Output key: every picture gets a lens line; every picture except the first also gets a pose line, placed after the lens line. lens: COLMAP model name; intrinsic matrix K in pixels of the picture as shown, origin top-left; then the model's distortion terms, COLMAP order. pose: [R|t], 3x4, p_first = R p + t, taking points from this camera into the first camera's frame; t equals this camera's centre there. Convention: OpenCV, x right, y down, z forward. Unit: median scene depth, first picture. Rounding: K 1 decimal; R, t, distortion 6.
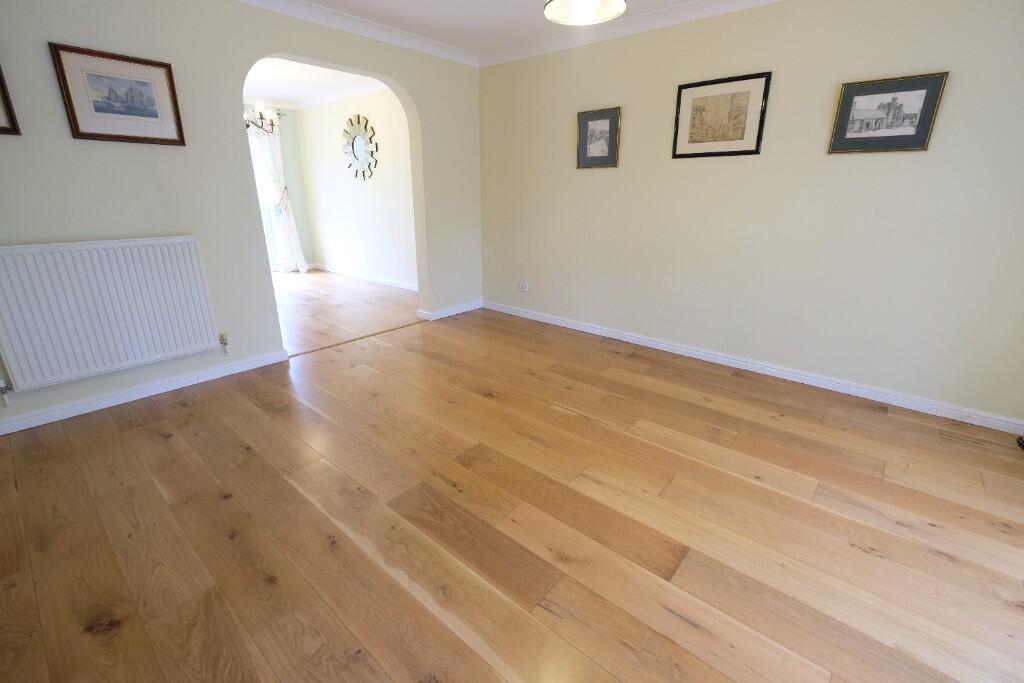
lens RADIAL K [[443.9, 0, 512.1], [0, 443.9, 337.7], [0, 0, 1]] dist [-0.007369, 0.001112]
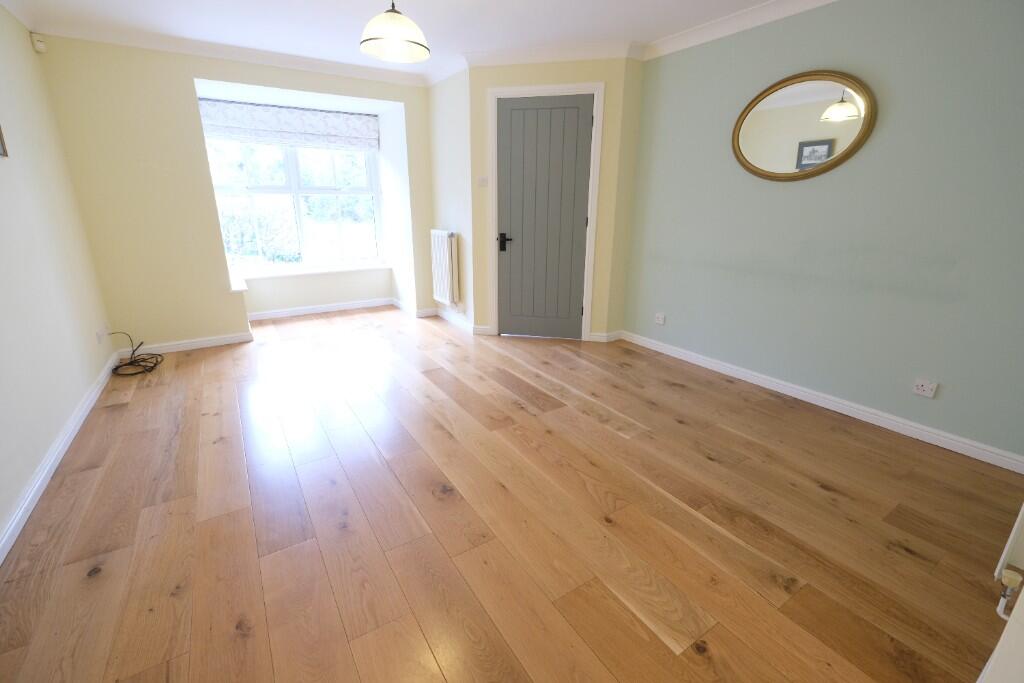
lens RADIAL K [[443.9, 0, 512.0], [0, 443.9, 340.2], [0, 0, 1]] dist [-0.007369, 0.001112]
pose [[-0.957938, -0.096840, 0.270140, -0.423633], [0.080634, 0.812589, 0.577233, -0.618008], [-0.275413, 0.574736, -0.770601, 1.813851]]
